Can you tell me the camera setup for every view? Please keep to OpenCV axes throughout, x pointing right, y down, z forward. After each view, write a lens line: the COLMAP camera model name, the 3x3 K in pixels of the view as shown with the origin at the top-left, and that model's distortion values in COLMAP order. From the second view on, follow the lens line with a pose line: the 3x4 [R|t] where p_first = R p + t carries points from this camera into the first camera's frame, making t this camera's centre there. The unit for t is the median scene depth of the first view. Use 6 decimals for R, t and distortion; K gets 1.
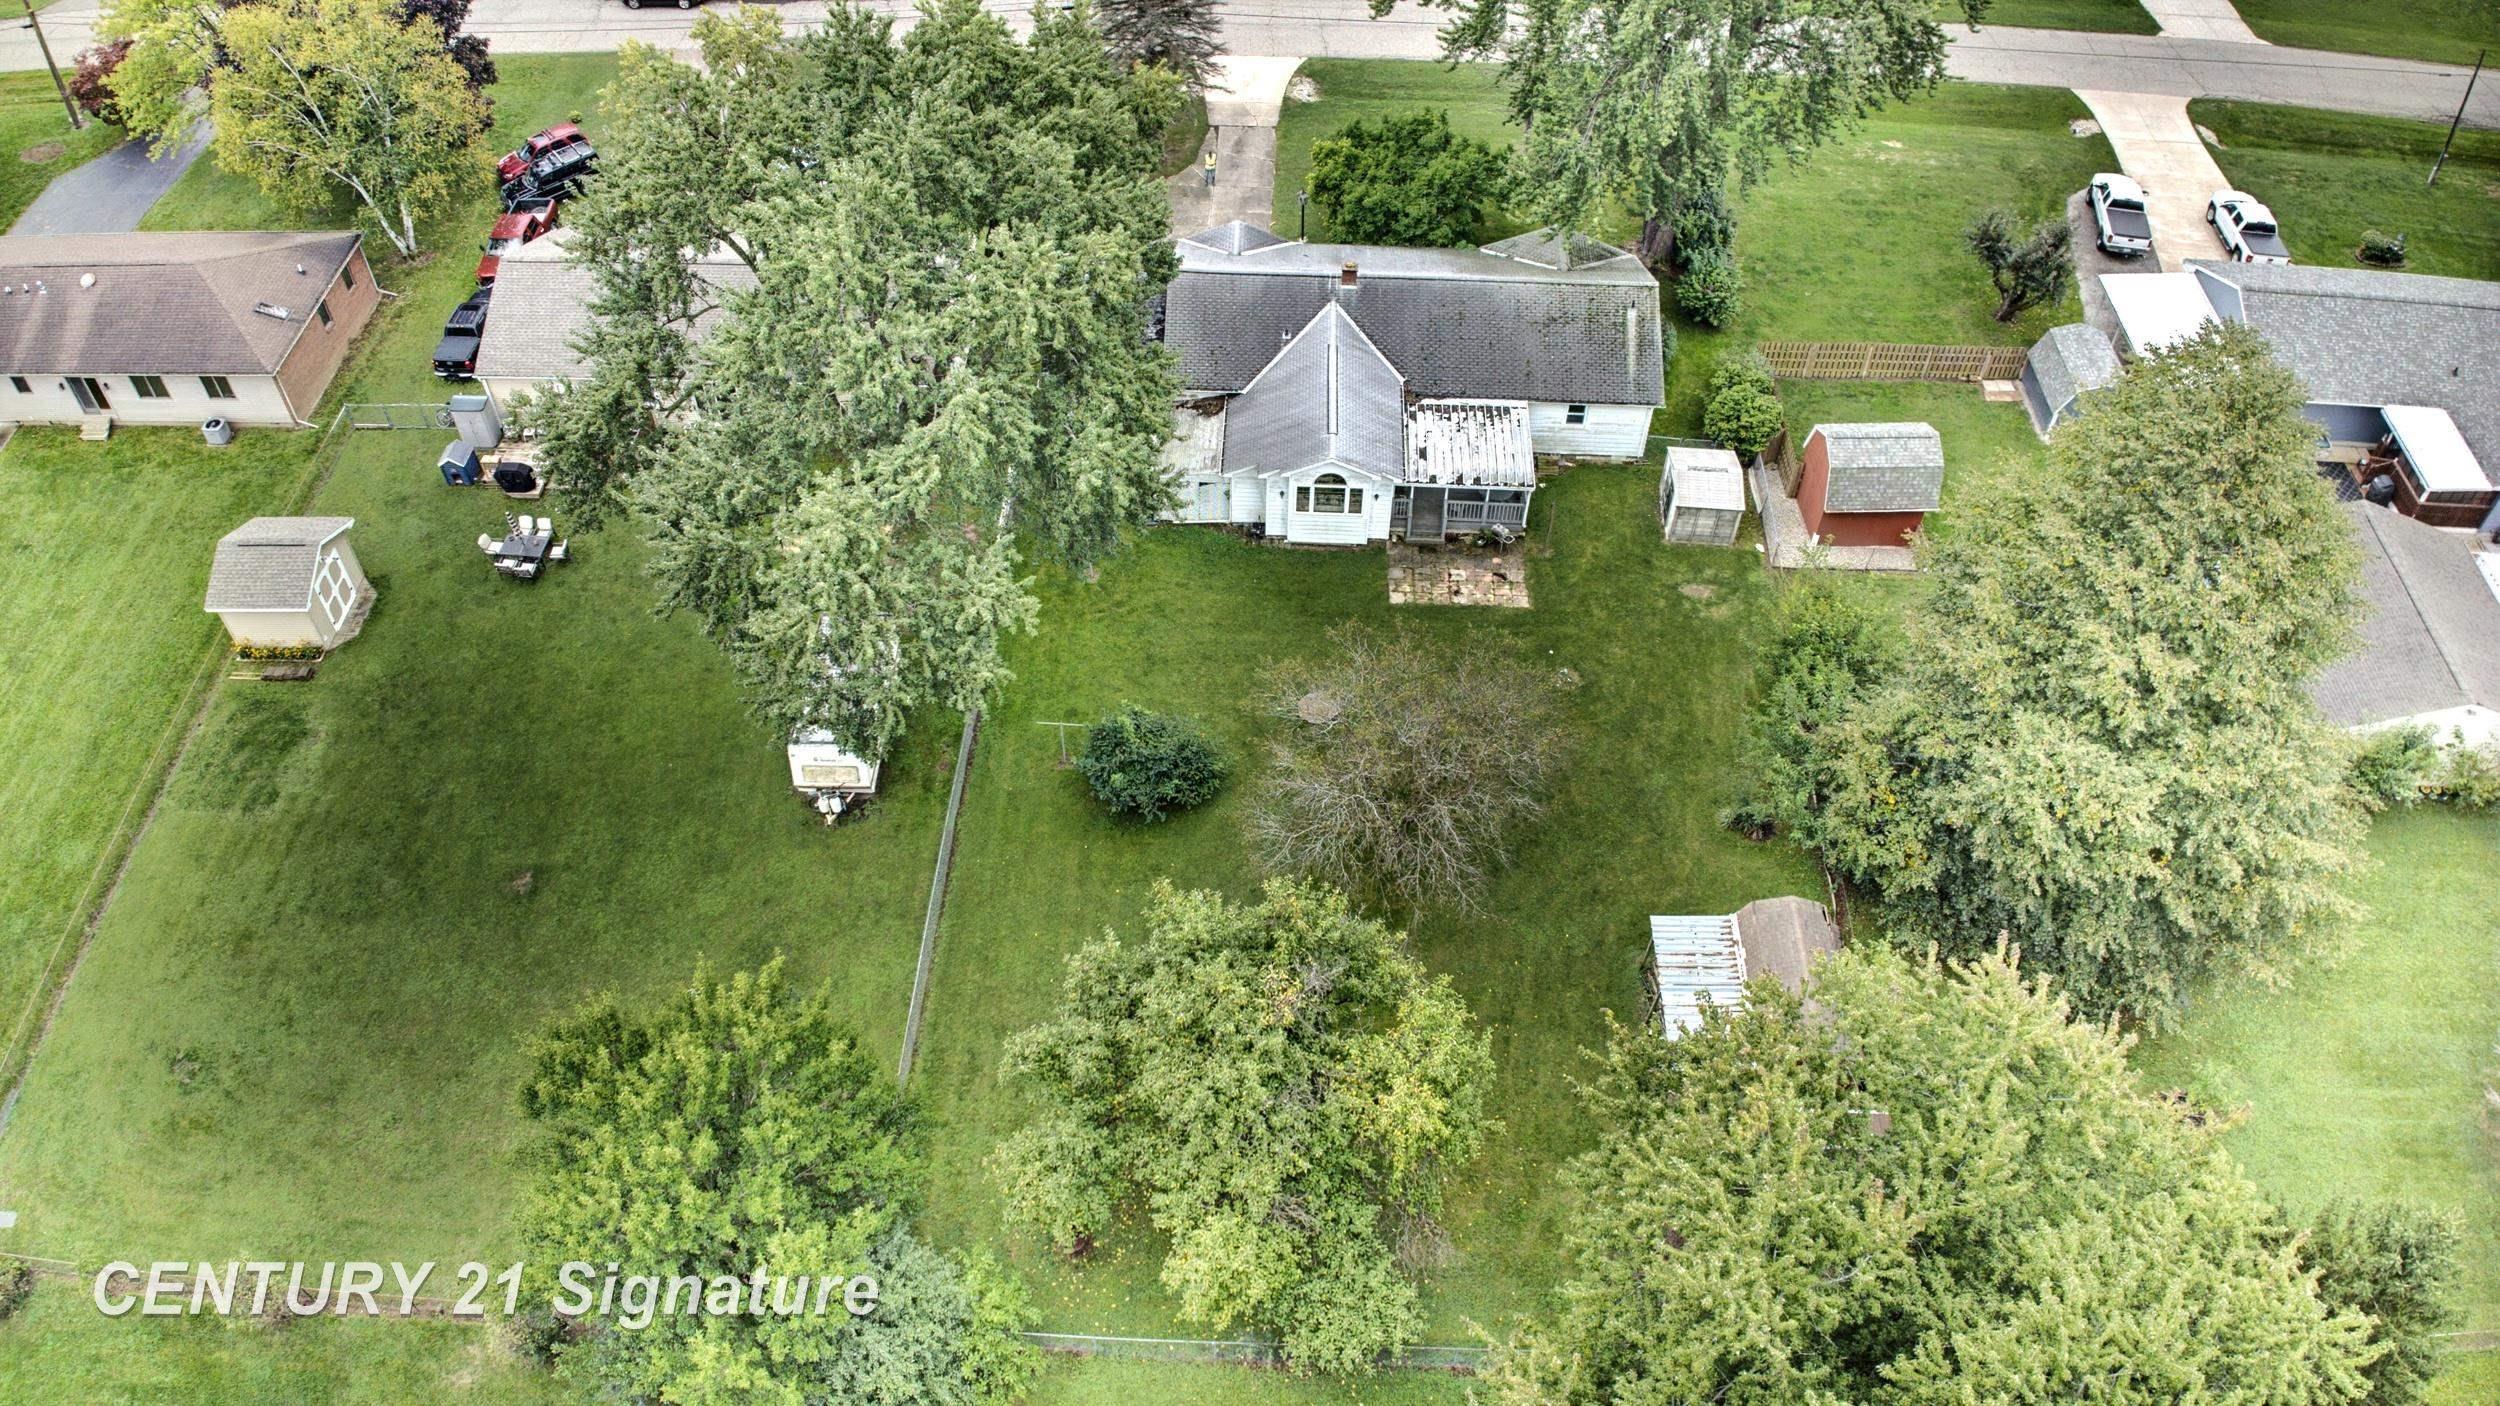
lens RADIAL K [[1766.7, 0, 1243.0], [0, 1766.7, 701.6], [0, 0, 1]] dist [-0.109677, -0.010460]
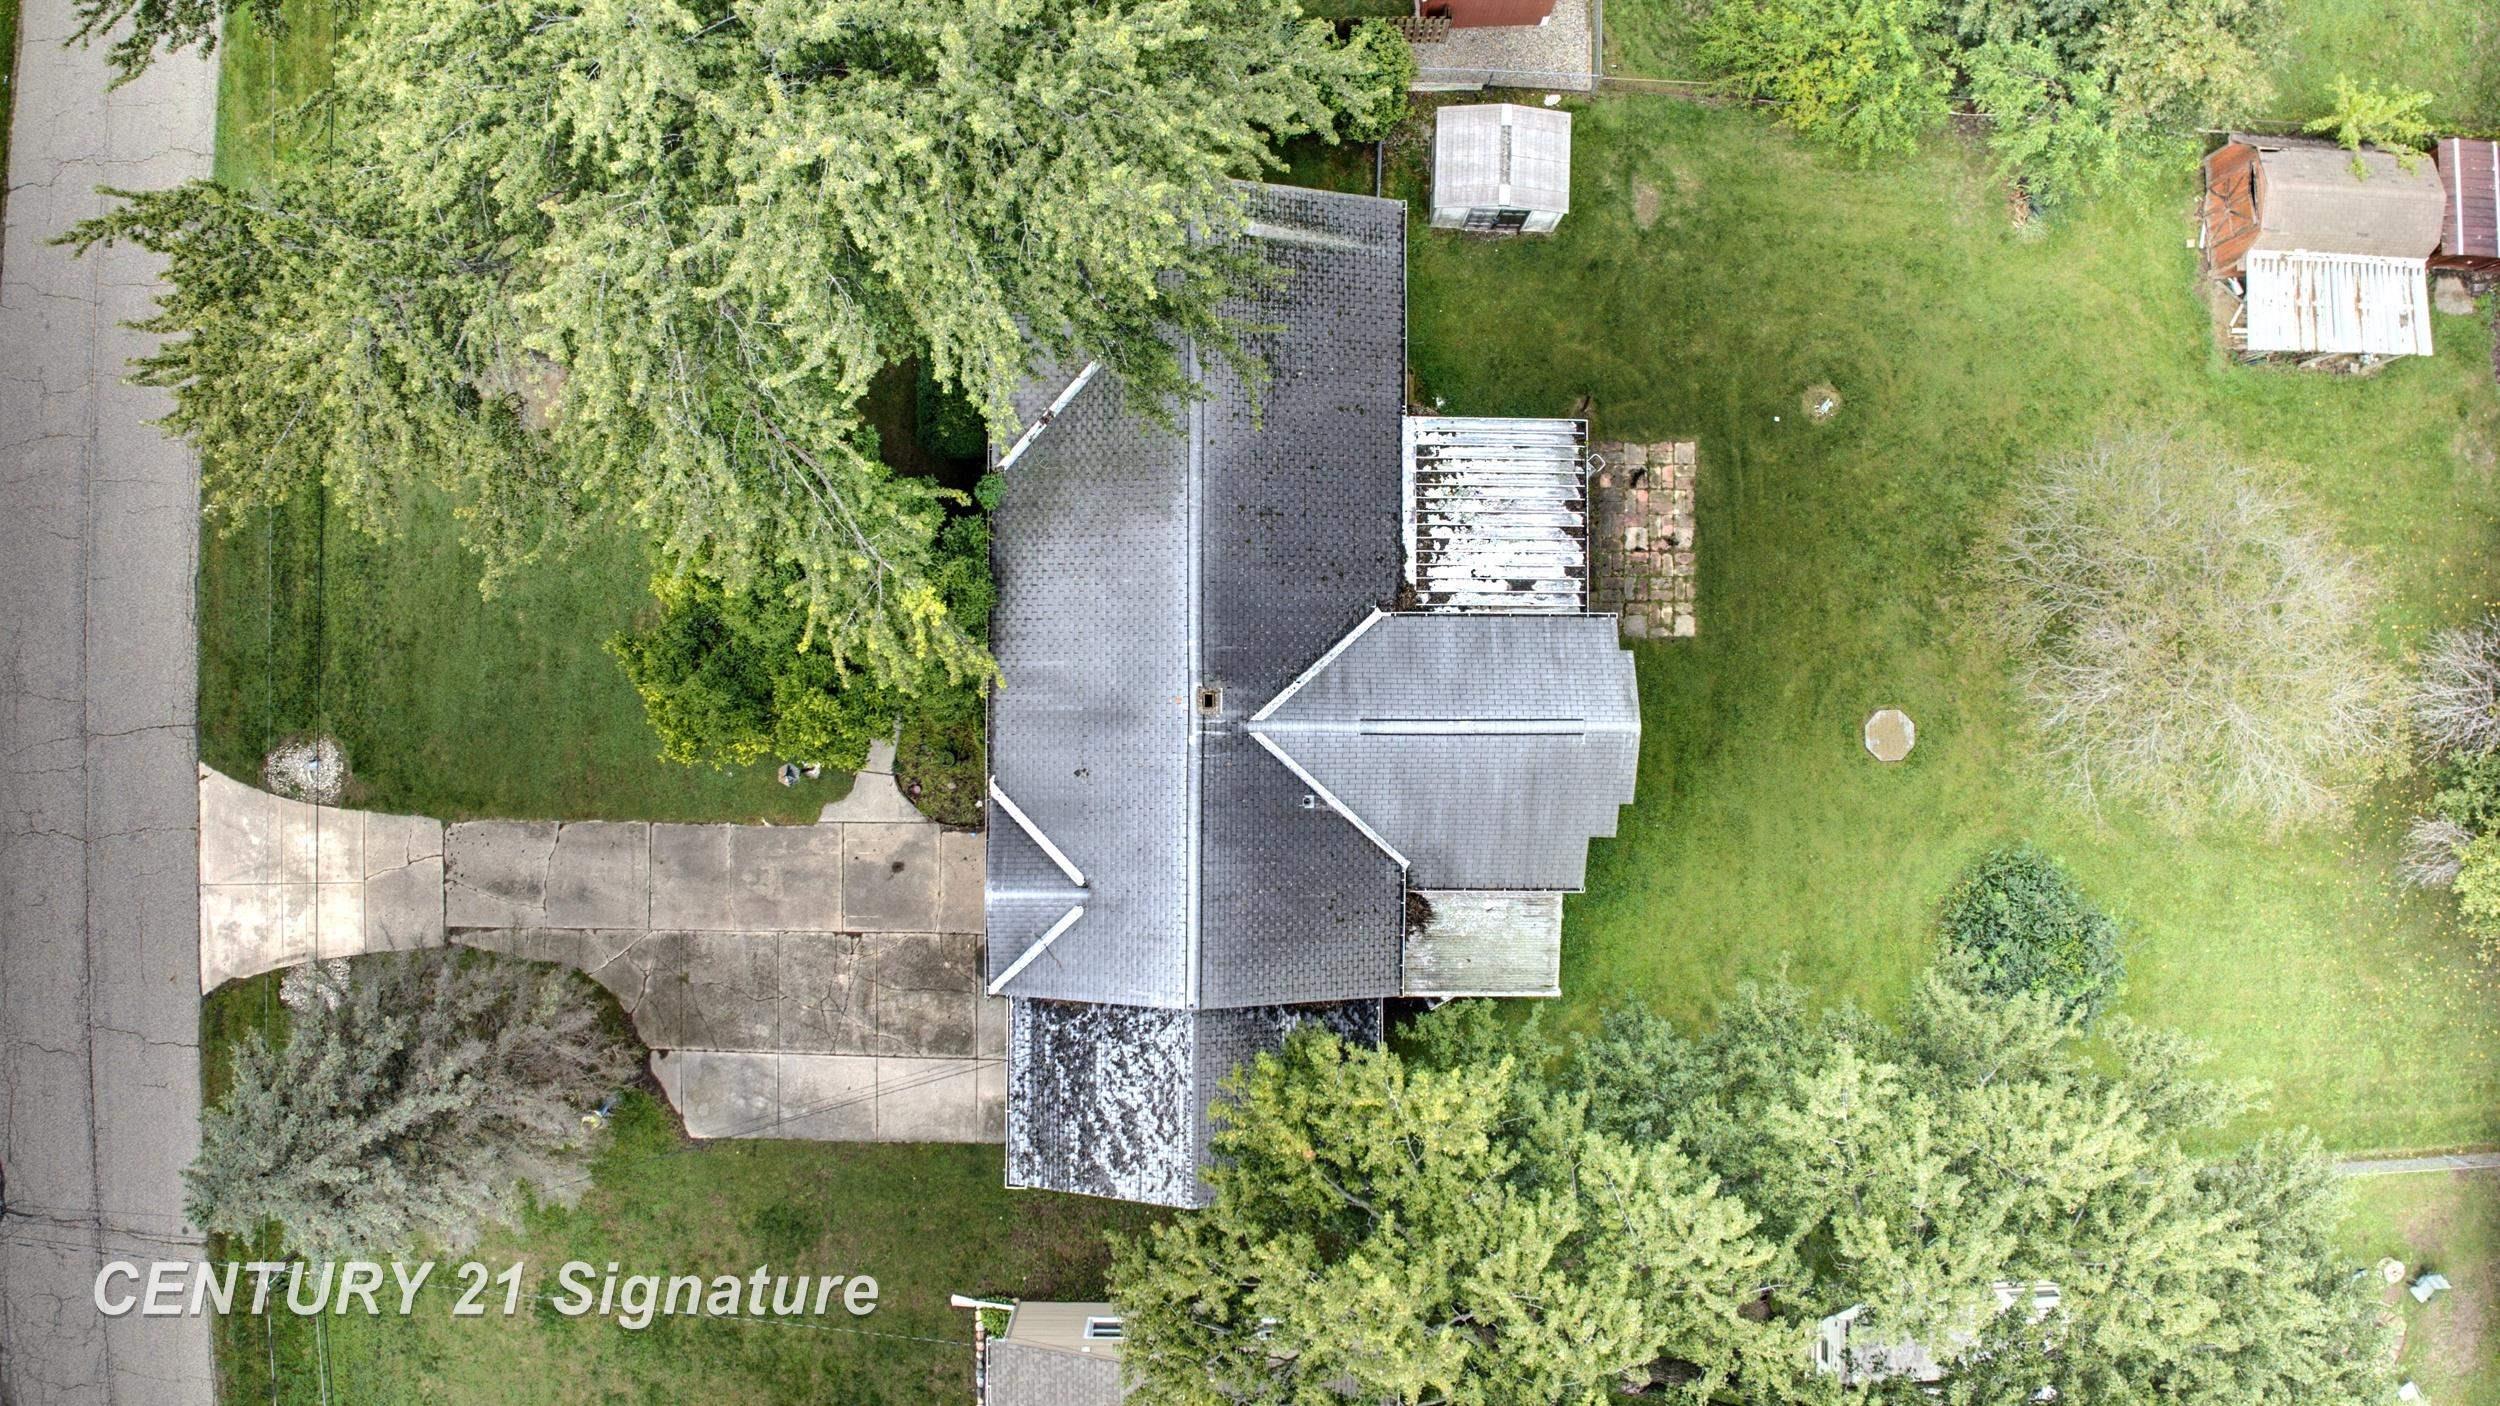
lens RADIAL K [[1766.7, 0, 1251.4], [0, 1766.7, 703.3], [0, 0, 1]] dist [-0.109677, -0.010460]
pose [[-0.034335, -0.999352, -0.010780, 0.068479], [0.756291, -0.033032, 0.653401, -0.642259], [-0.653334, 0.014281, 0.756935, 0.567609]]
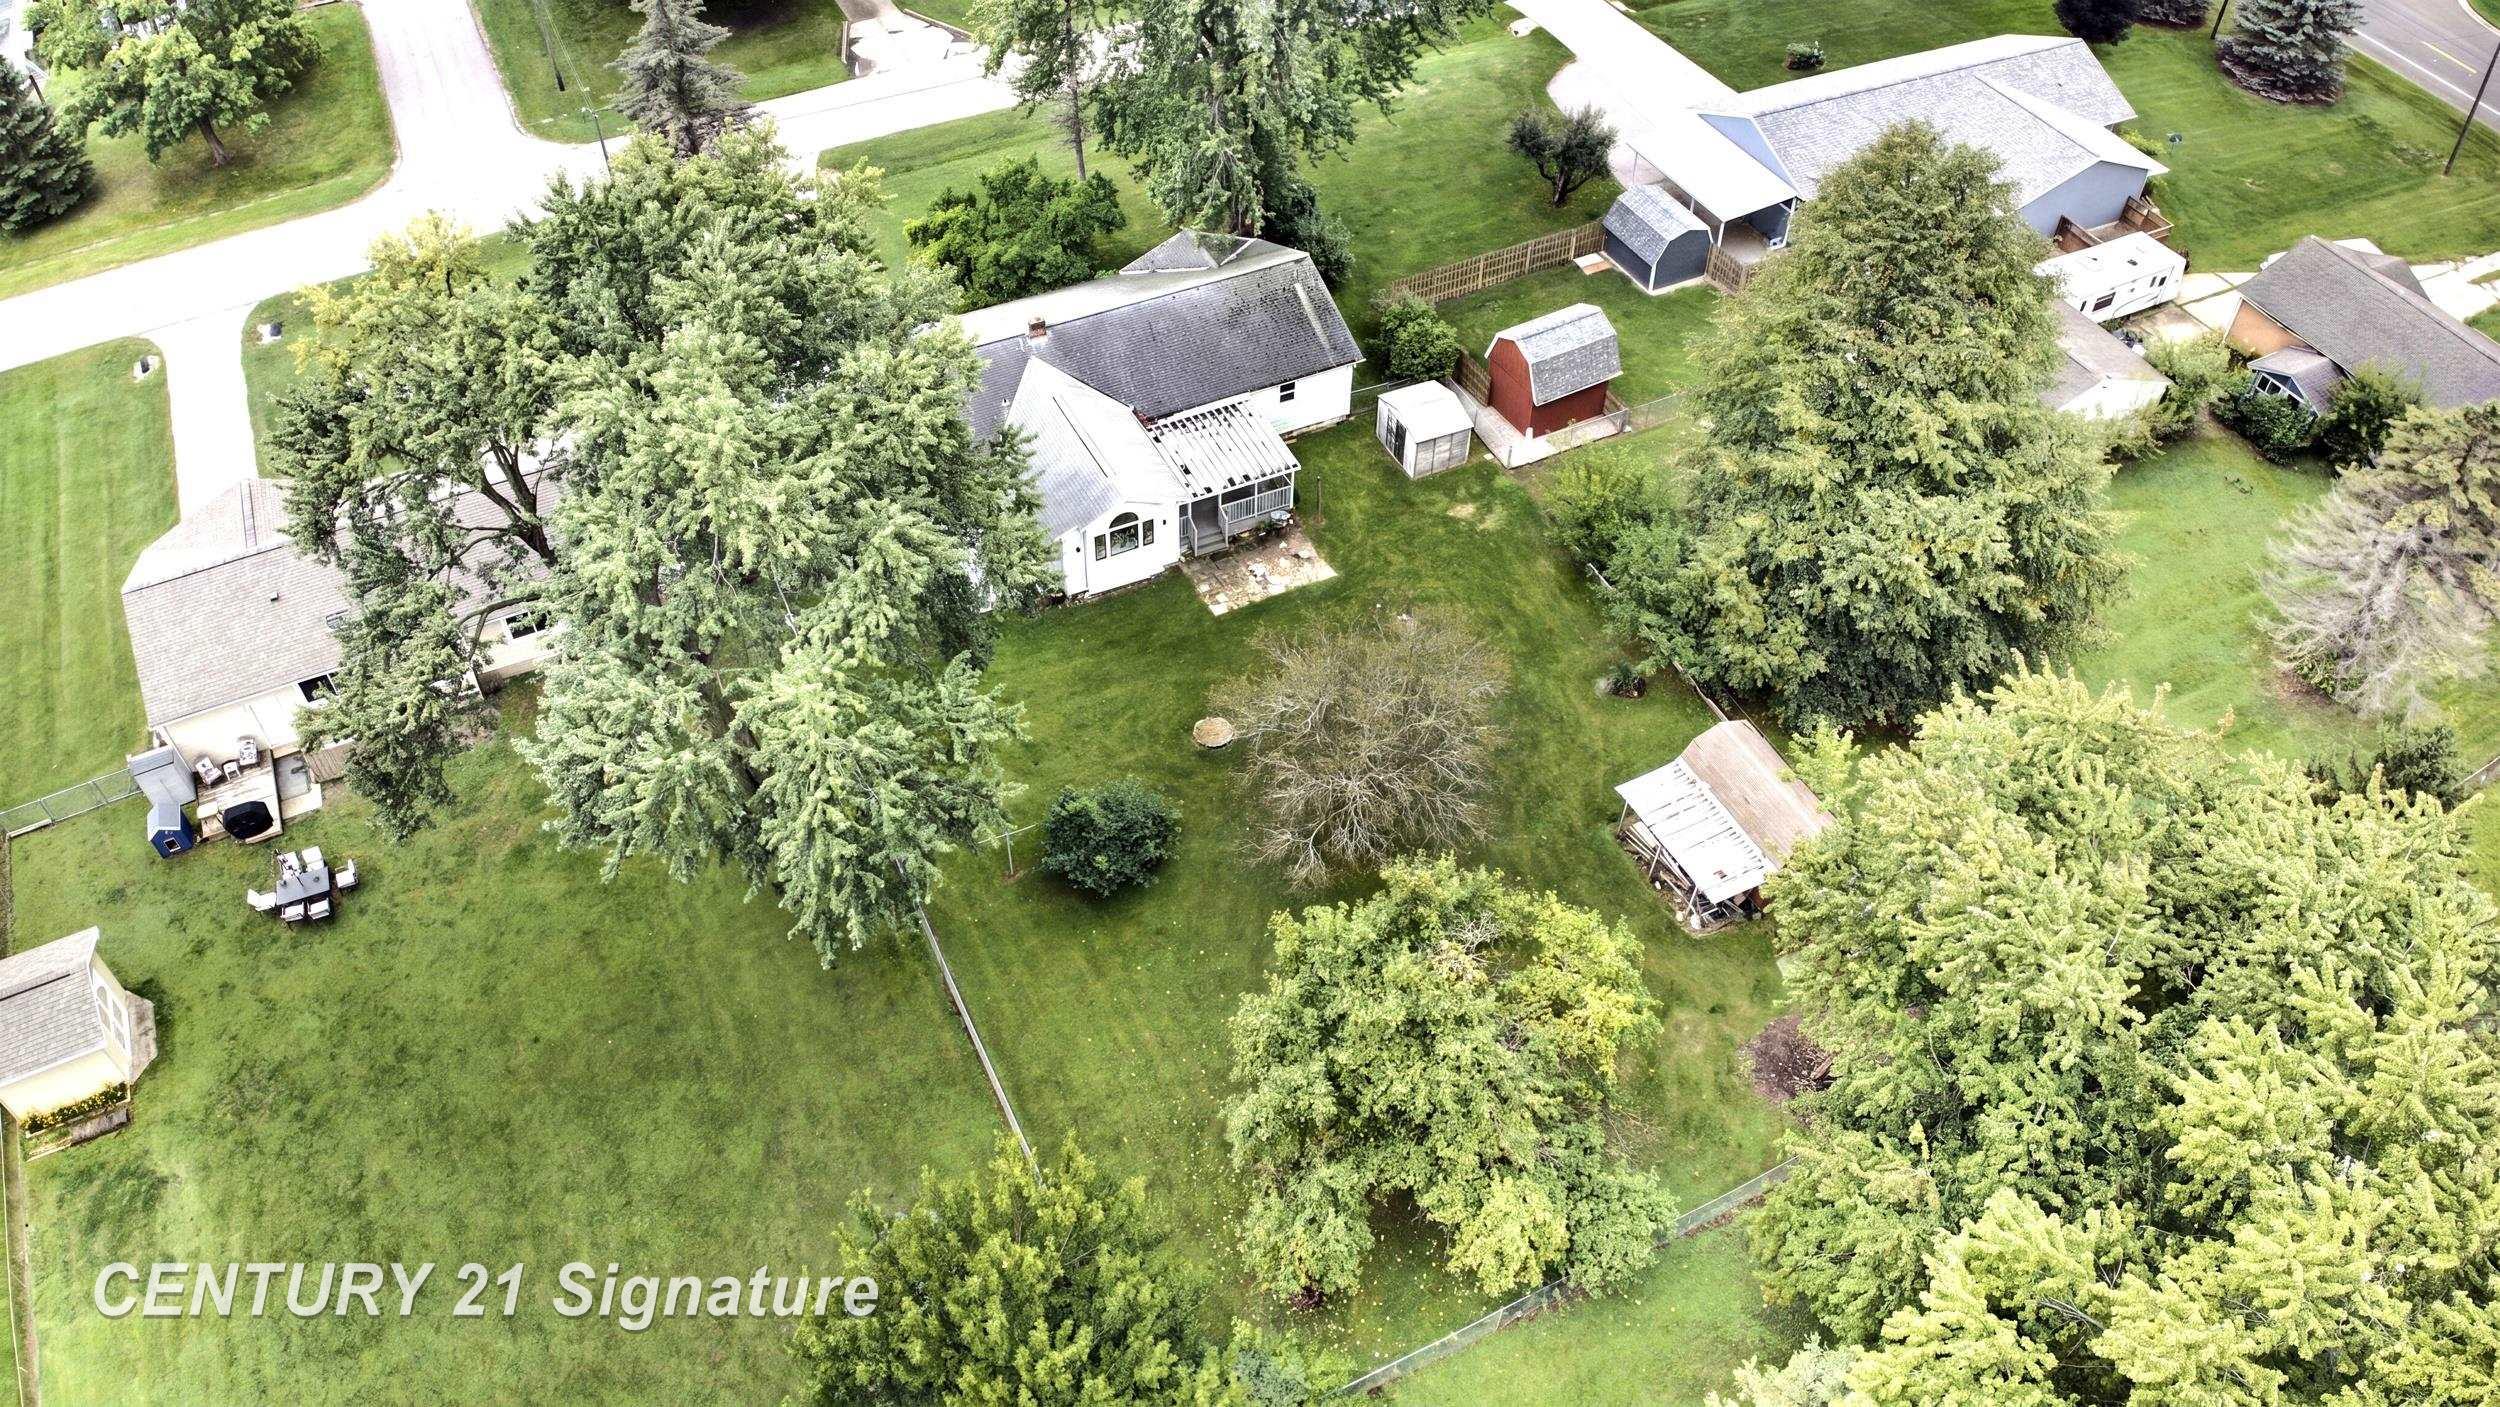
lens RADIAL K [[1766.7, 0, 1249.2], [0, 1766.7, 702.7], [0, 0, 1]] dist [-0.109677, -0.010460]
pose [[0.877742, -0.345450, 0.332013, -0.248939], [0.356281, 0.933903, 0.029798, -0.031989], [-0.320362, 0.092135, 0.942804, 0.039726]]
